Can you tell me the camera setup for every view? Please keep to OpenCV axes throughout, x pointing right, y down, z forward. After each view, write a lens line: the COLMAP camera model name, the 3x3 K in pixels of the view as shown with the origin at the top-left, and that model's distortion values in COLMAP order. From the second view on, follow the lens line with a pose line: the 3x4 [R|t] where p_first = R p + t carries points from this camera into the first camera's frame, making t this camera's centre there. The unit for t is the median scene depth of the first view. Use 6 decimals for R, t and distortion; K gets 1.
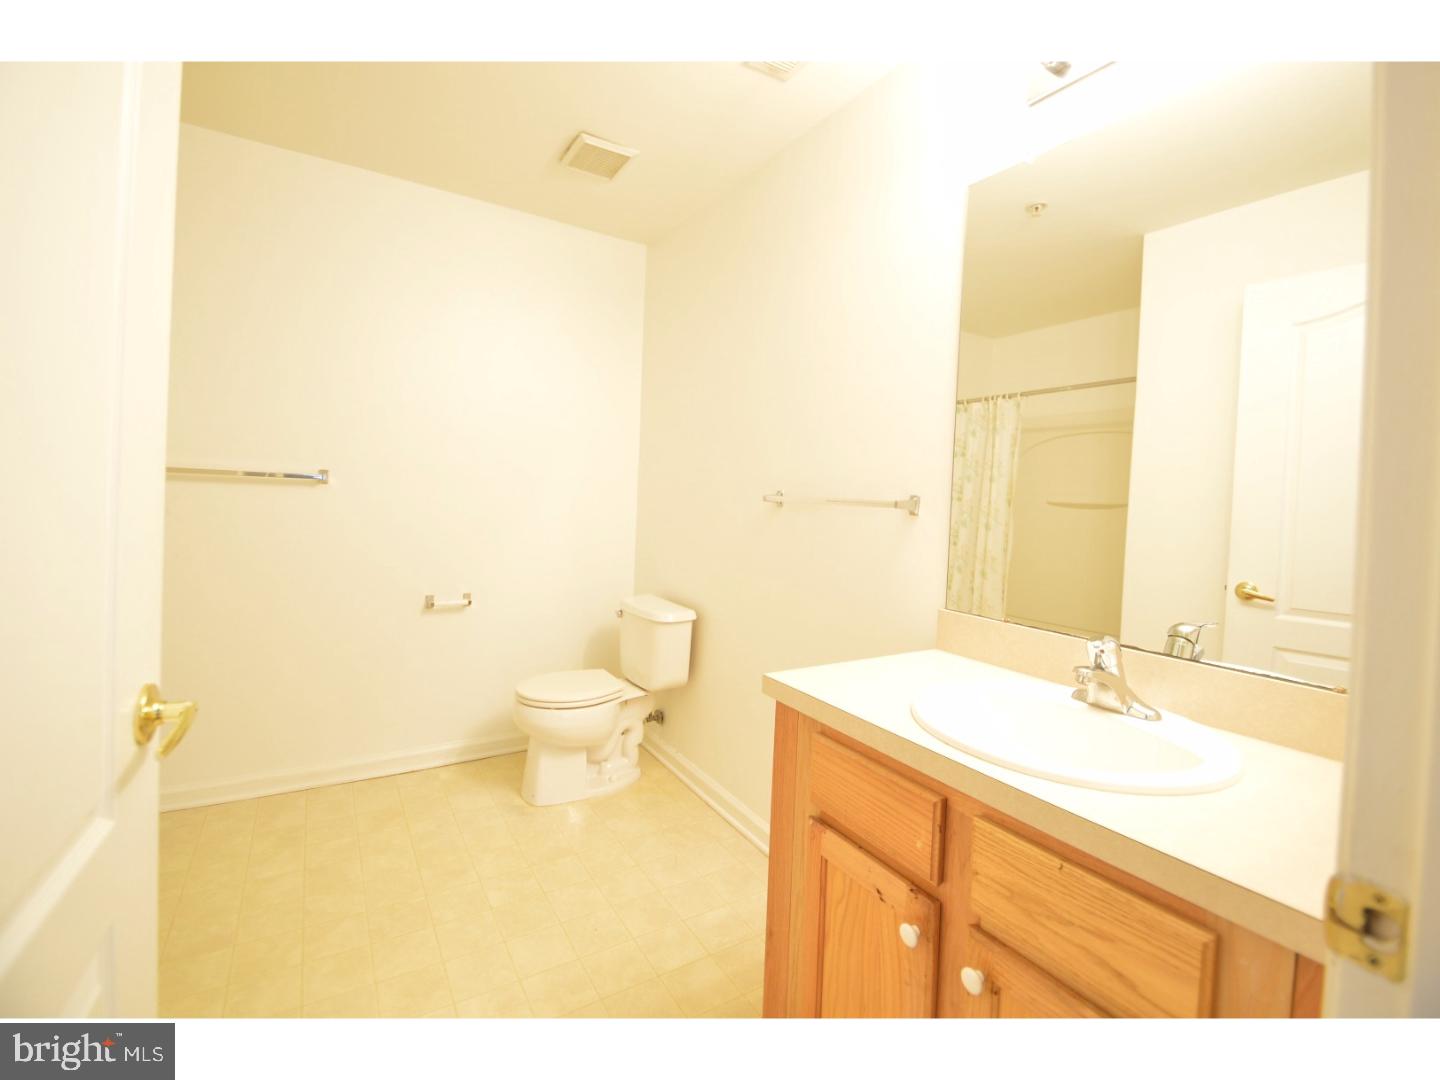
lens RADIAL K [[633.8, 0, 720.0], [0, 633.8, 540.0], [0, 0, 1]] dist [0.000053, -0.000005]
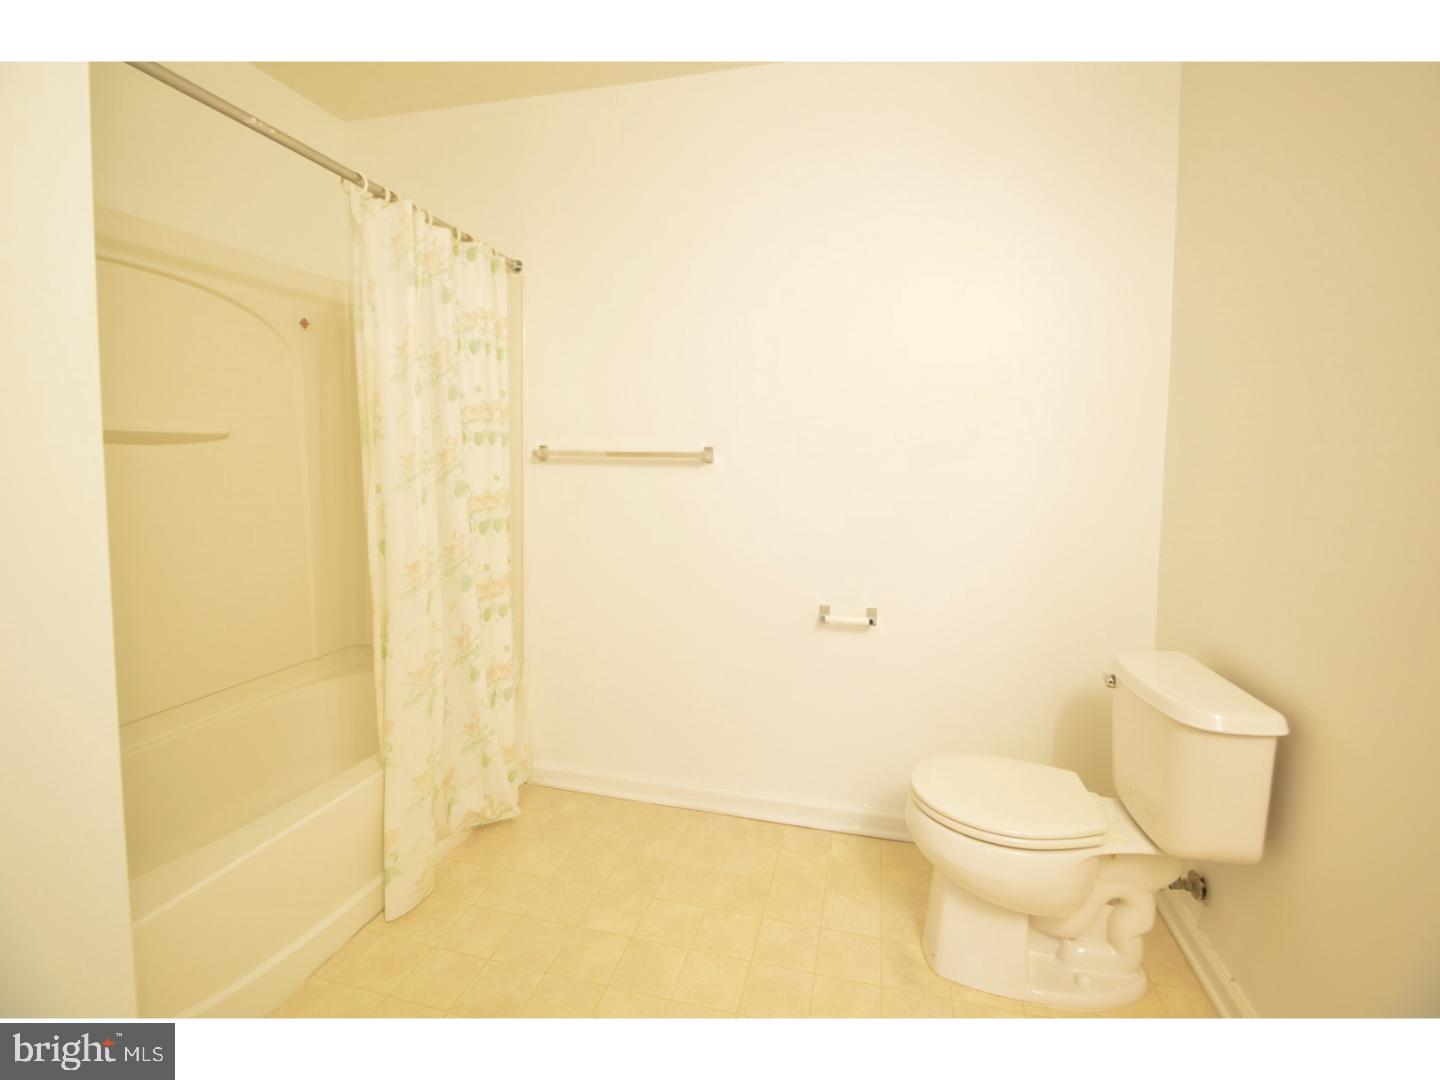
lens RADIAL K [[641.8, 0, 717.1], [0, 641.8, 501.1], [0, 0, 1]] dist [0.020796, -0.020615]
pose [[0.700612, 0.011416, -0.713451, 0.002348], [-0.034496, 0.999245, -0.017886, -0.020458], [0.712708, 0.037142, 0.700477, 0.361748]]
